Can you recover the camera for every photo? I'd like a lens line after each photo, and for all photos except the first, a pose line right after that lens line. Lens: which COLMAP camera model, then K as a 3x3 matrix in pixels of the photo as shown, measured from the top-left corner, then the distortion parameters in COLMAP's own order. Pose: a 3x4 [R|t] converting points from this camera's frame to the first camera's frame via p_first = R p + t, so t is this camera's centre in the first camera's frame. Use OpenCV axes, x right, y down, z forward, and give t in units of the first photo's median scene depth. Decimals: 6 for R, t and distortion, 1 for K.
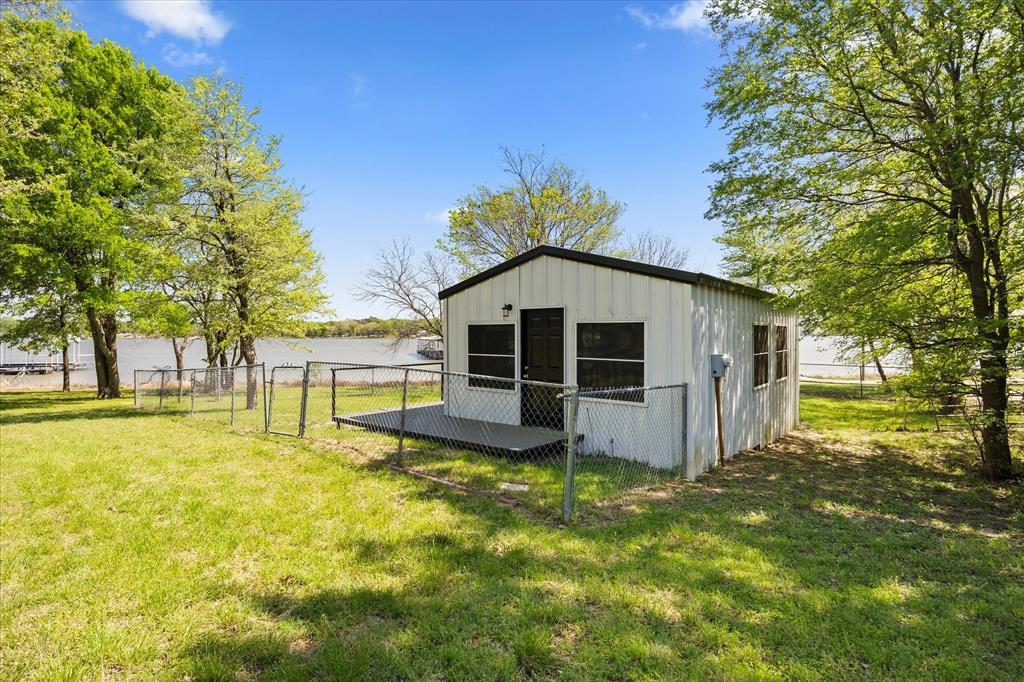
lens RADIAL K [[497.2, 0, 511.6], [0, 497.2, 336.3], [0, 0, 1]] dist [-0.000520, 0.000506]
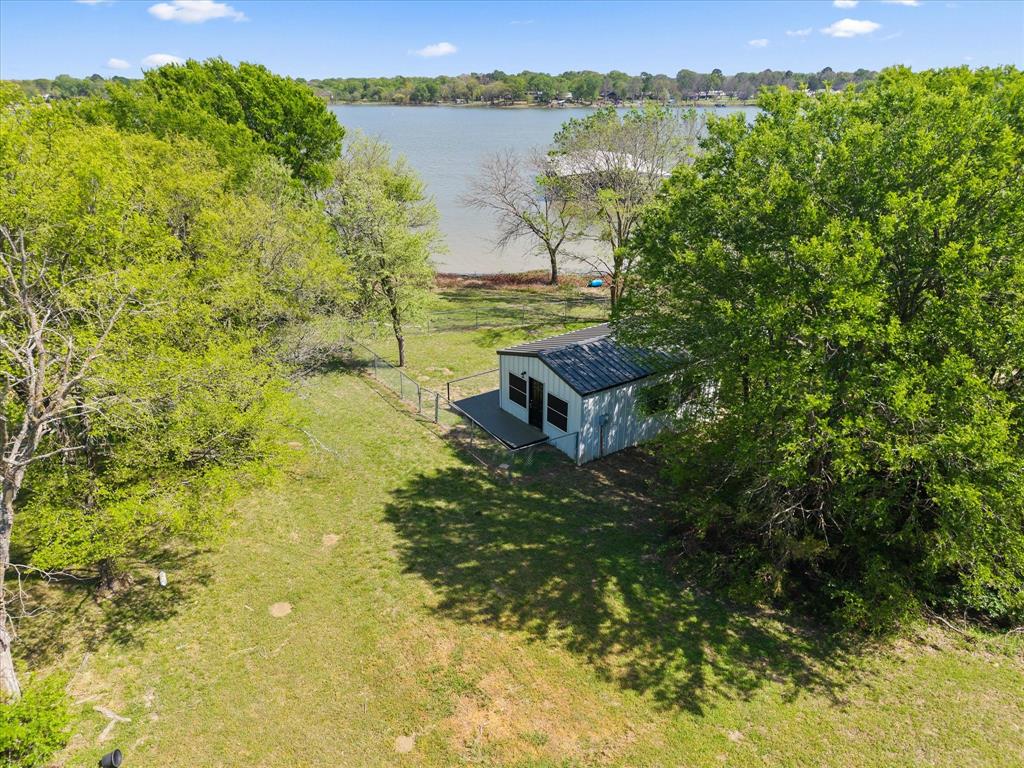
lens RADIAL K [[714.6, 0, 512.0], [0, 714.6, 384.0], [0, 0, 1]] dist [0.058119, -0.024589]
pose [[0.966715, 0.108180, -0.231861, 0.657235], [-0.010037, 0.921553, 0.388123, -1.200148], [0.255660, -0.372877, 0.891965, -1.759139]]
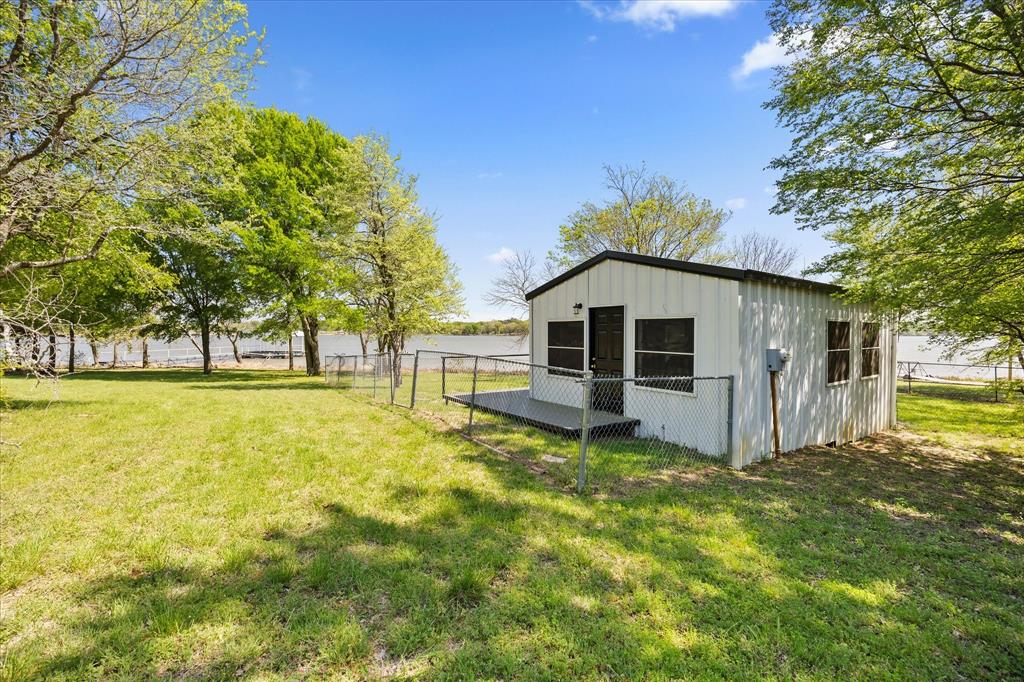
lens RADIAL K [[424.7, 0, 515.6], [0, 424.7, 341.3], [0, 0, 1]] dist [-0.002437, -0.000388]
pose [[0.963974, 0.010071, -0.265806, 0.114559], [-0.005687, 0.999835, 0.017260, 0.007334], [0.265936, -0.015126, 0.963872, 0.014580]]
